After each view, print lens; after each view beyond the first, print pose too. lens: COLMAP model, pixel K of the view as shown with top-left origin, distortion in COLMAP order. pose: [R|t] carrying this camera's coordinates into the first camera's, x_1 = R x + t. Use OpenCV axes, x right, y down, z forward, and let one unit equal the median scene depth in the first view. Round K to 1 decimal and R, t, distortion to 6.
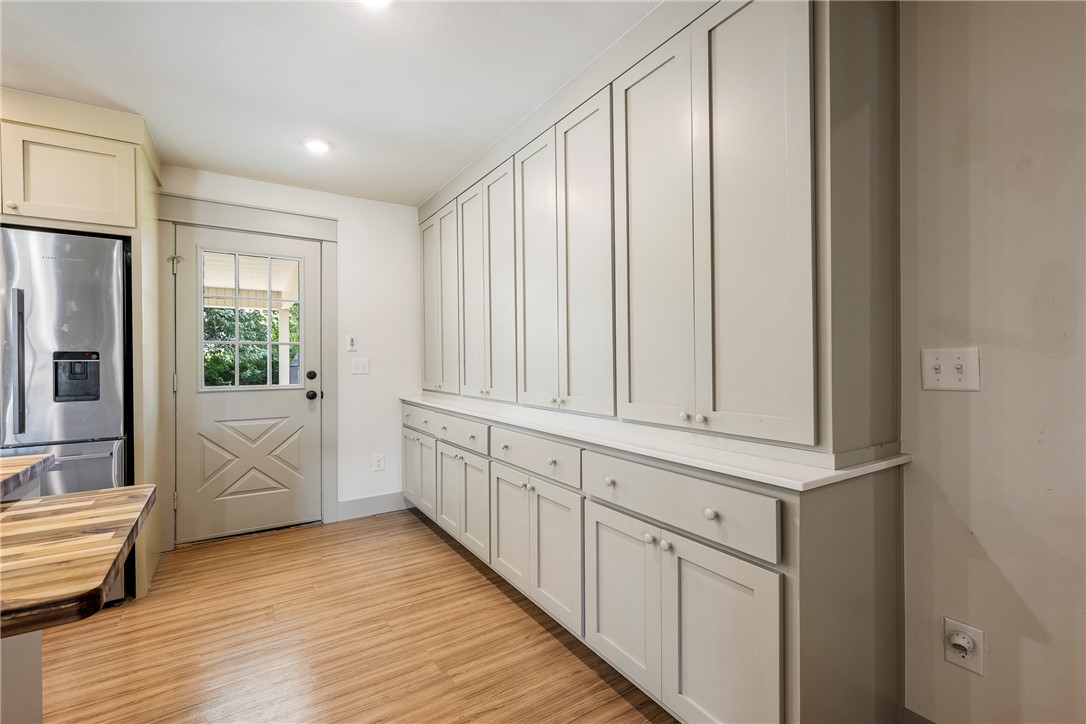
lens RADIAL K [[465.2, 0, 513.5], [0, 465.2, 363.1], [0, 0, 1]] dist [0.001764, 0.001190]
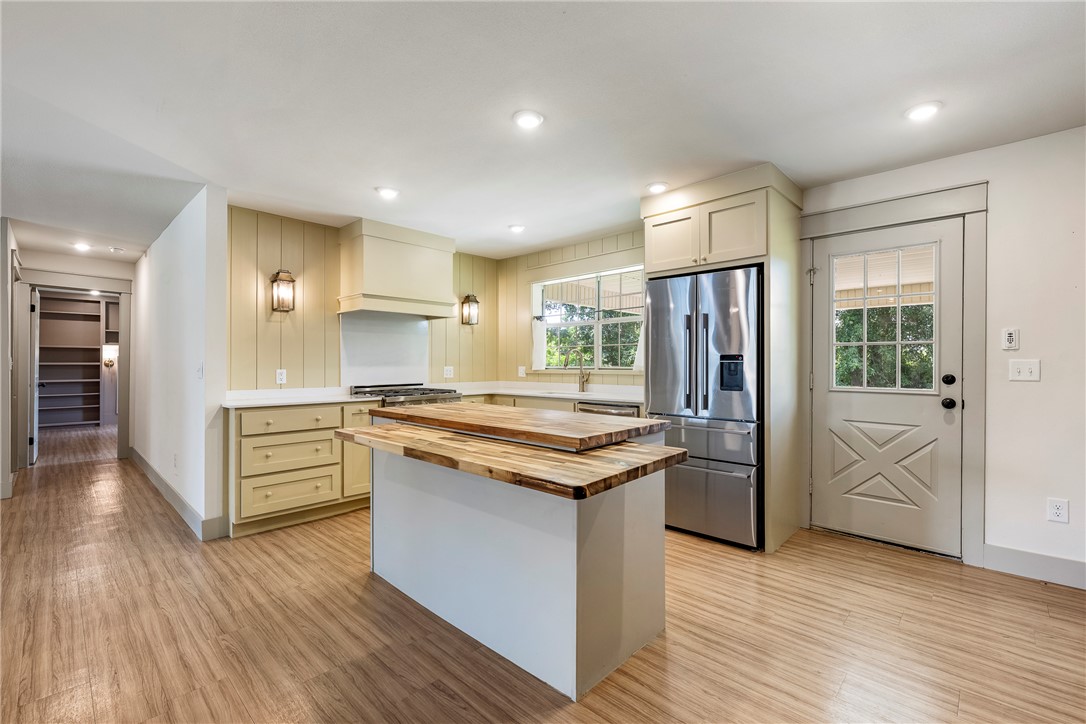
lens RADIAL K [[465.2, 0, 546.5], [0, 465.2, 364.5], [0, 0, 1]] dist [0.001764, 0.001190]
pose [[0.263560, 0.010543, -0.964586, 0.241838], [-0.007895, 0.999930, 0.008772, -0.003386], [0.964611, 0.005304, 0.263624, 0.111109]]
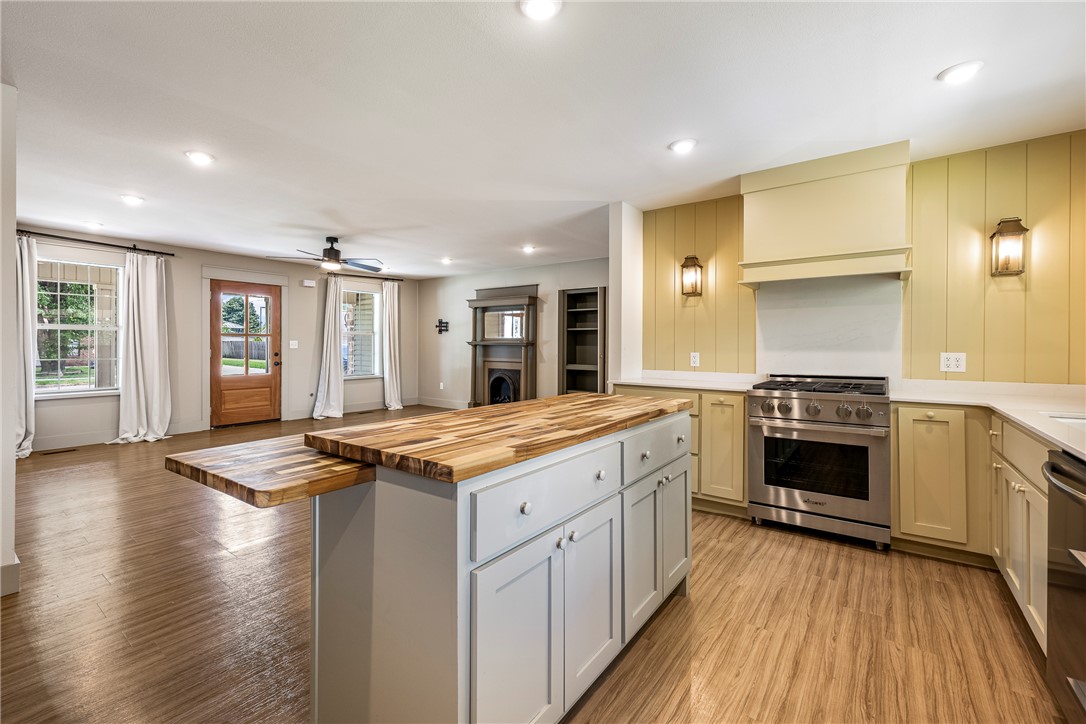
lens RADIAL K [[465.2, 0, 540.5], [0, 465.2, 344.6], [0, 0, 1]] dist [0.001764, 0.001190]
pose [[-0.926104, 0.006903, -0.377205, -0.410960], [0.004825, 0.999968, 0.006453, -0.006517], [0.377237, 0.004157, -0.926107, 0.949444]]
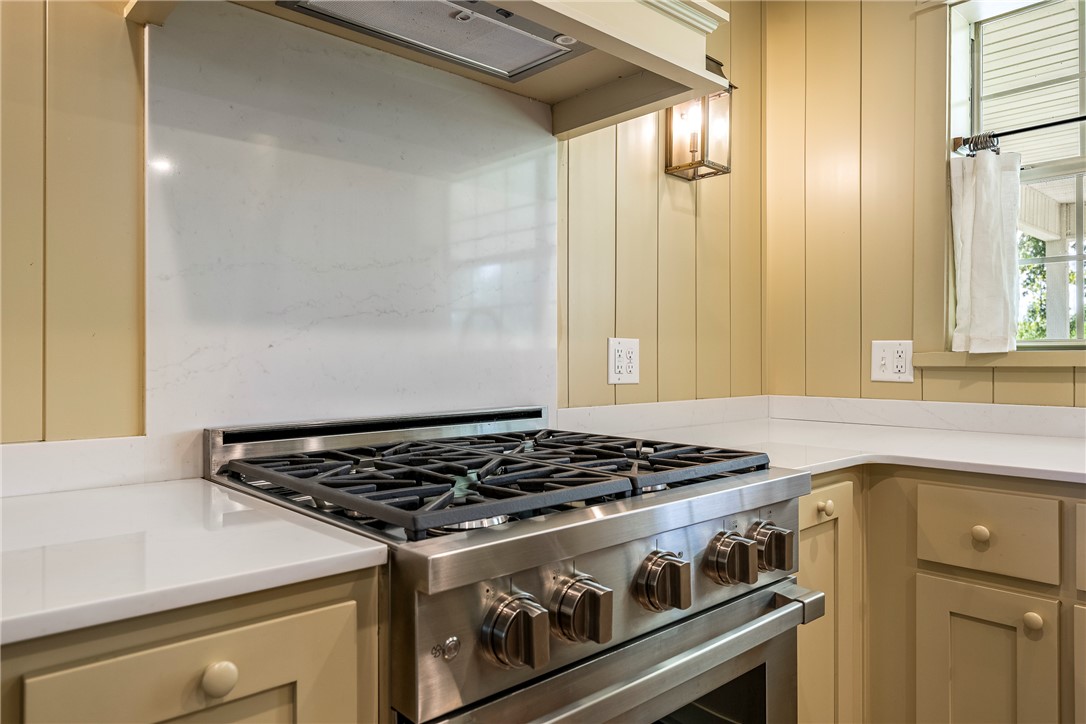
lens RADIAL K [[720.0, 0, 538.6], [0, 720.0, 357.0], [0, 0, 1]] dist [-0.001544, -0.002447]
pose [[0.187871, 0.010431, -0.982138, -1.102226], [-0.009791, 0.999914, 0.008747, 0.041780], [0.982145, 0.007973, 0.187956, -0.002981]]
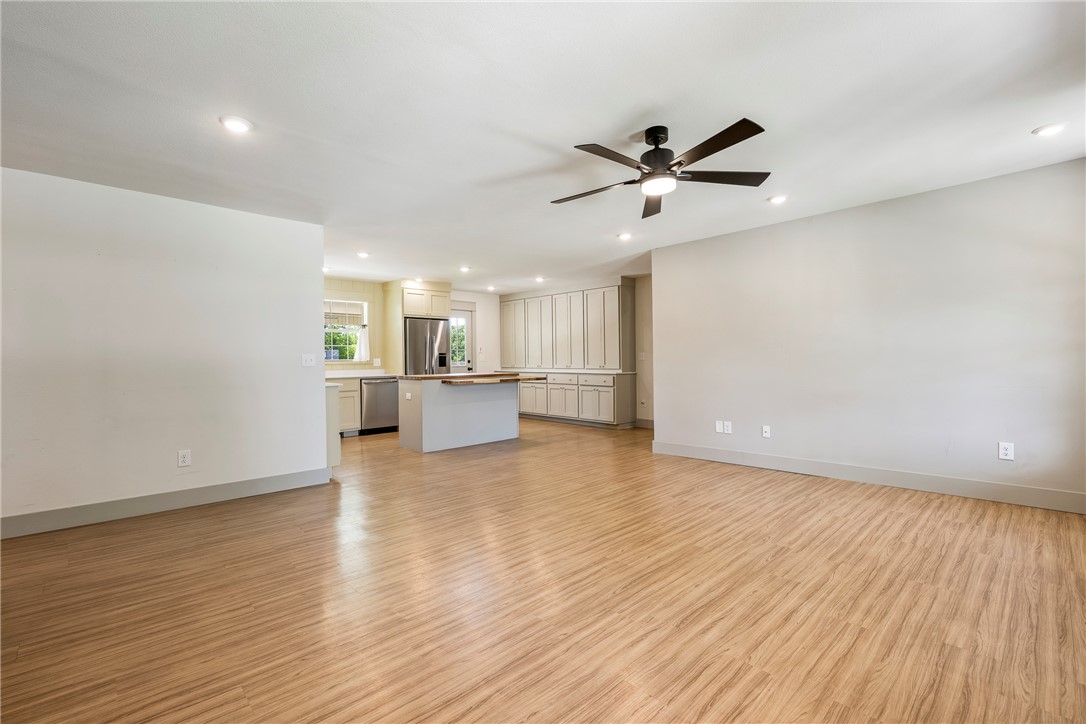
lens RADIAL K [[479.8, 0, 535.5], [0, 479.8, 358.4], [0, 0, 1]] dist [-0.002468, 0.000541]
pose [[0.979437, -0.002059, 0.201741, -0.821901], [0.003577, 0.999968, -0.007161, 0.039559], [-0.201720, 0.007735, 0.979413, -2.385157]]
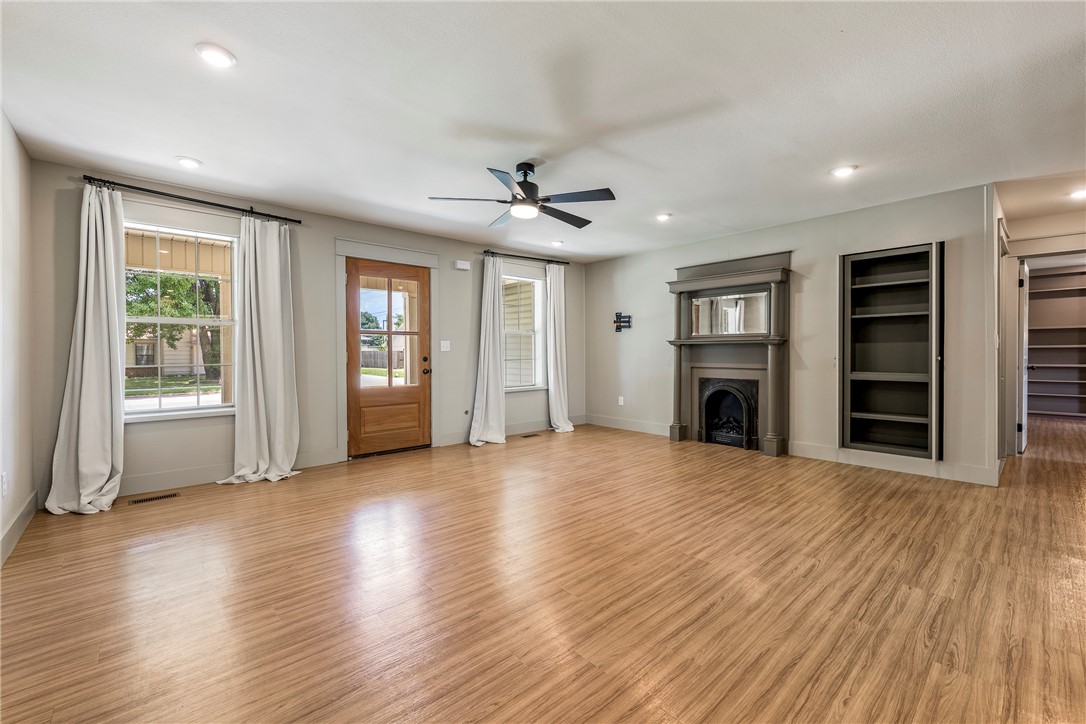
lens RADIAL K [[452.3, 0, 551.4], [0, 452.3, 356.4], [0, 0, 1]] dist [0.008428, -0.000743]
pose [[-0.979859, 0.015974, -0.199051, -0.146596], [0.014026, 0.999839, 0.011193, 0.035693], [0.199198, 0.008176, -0.979925, -0.121981]]
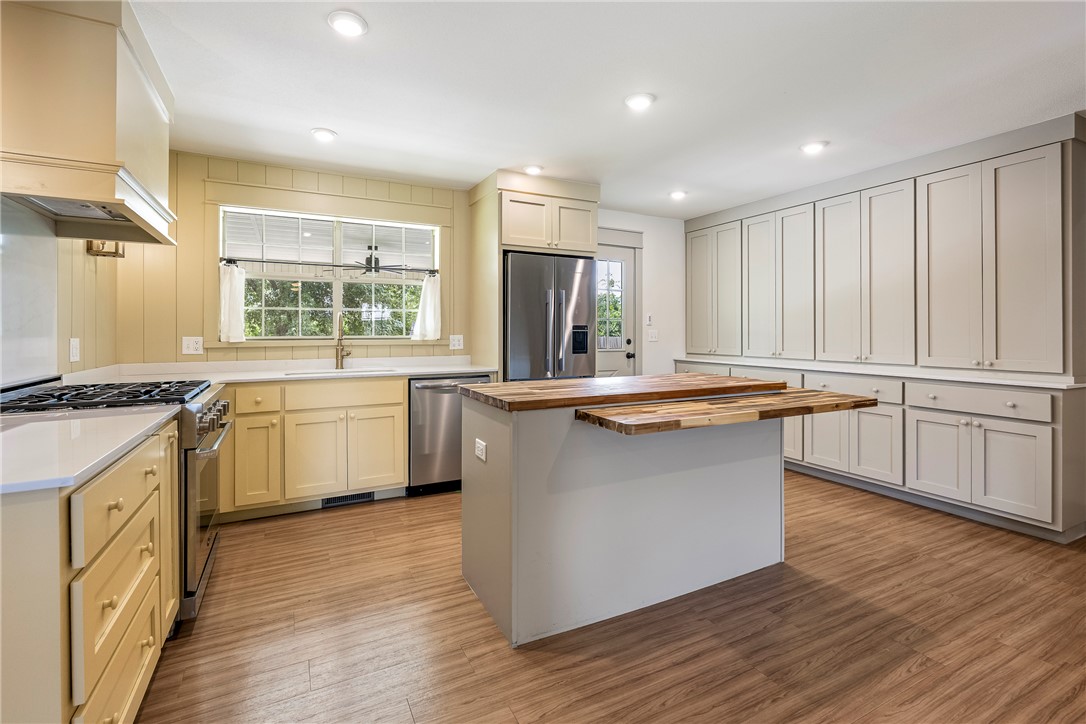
lens RADIAL K [[496.2, 0, 539.0], [0, 496.2, 329.5], [0, 0, 1]] dist [0.002527, -0.000087]
pose [[0.997110, 0.008996, -0.075431, -0.795936], [-0.009813, 0.999897, -0.010467, 0.009920], [0.075329, 0.011177, 0.997096, -0.739172]]
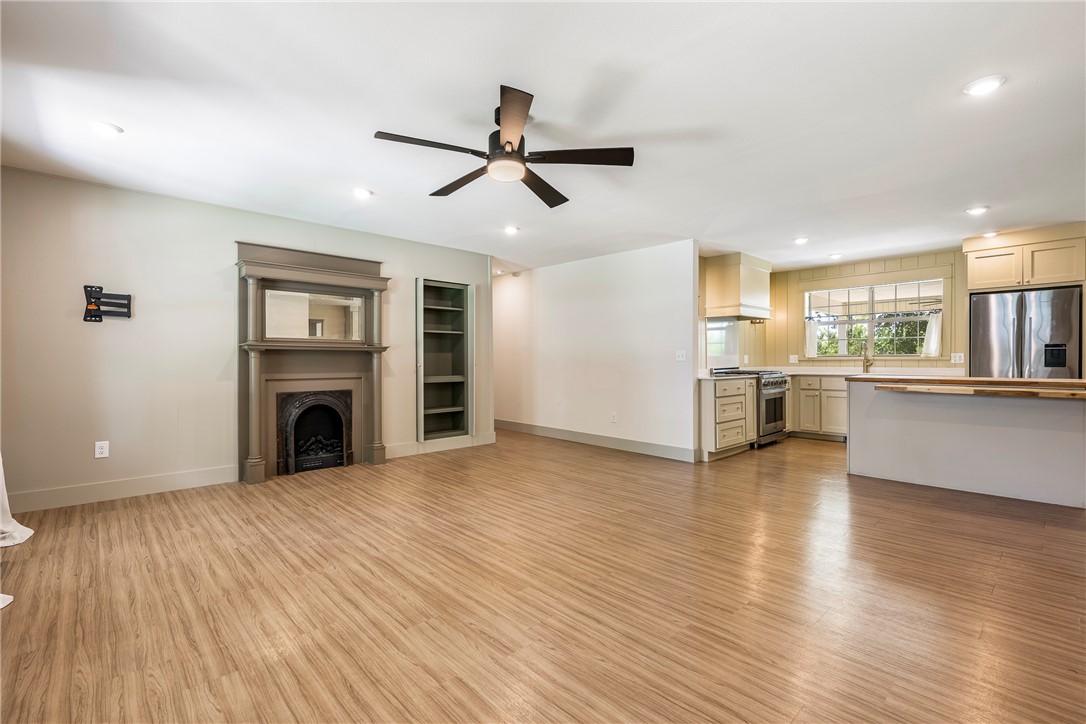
lens RADIAL K [[479.8, 0, 542.4], [0, 479.8, 361.0], [0, 0, 1]] dist [-0.002468, 0.000541]
pose [[0.205378, 0.014155, -0.978580, 0.666028], [-0.003018, 0.999900, 0.013830, 0.026231], [0.978678, 0.000113, 0.205400, -1.516560]]
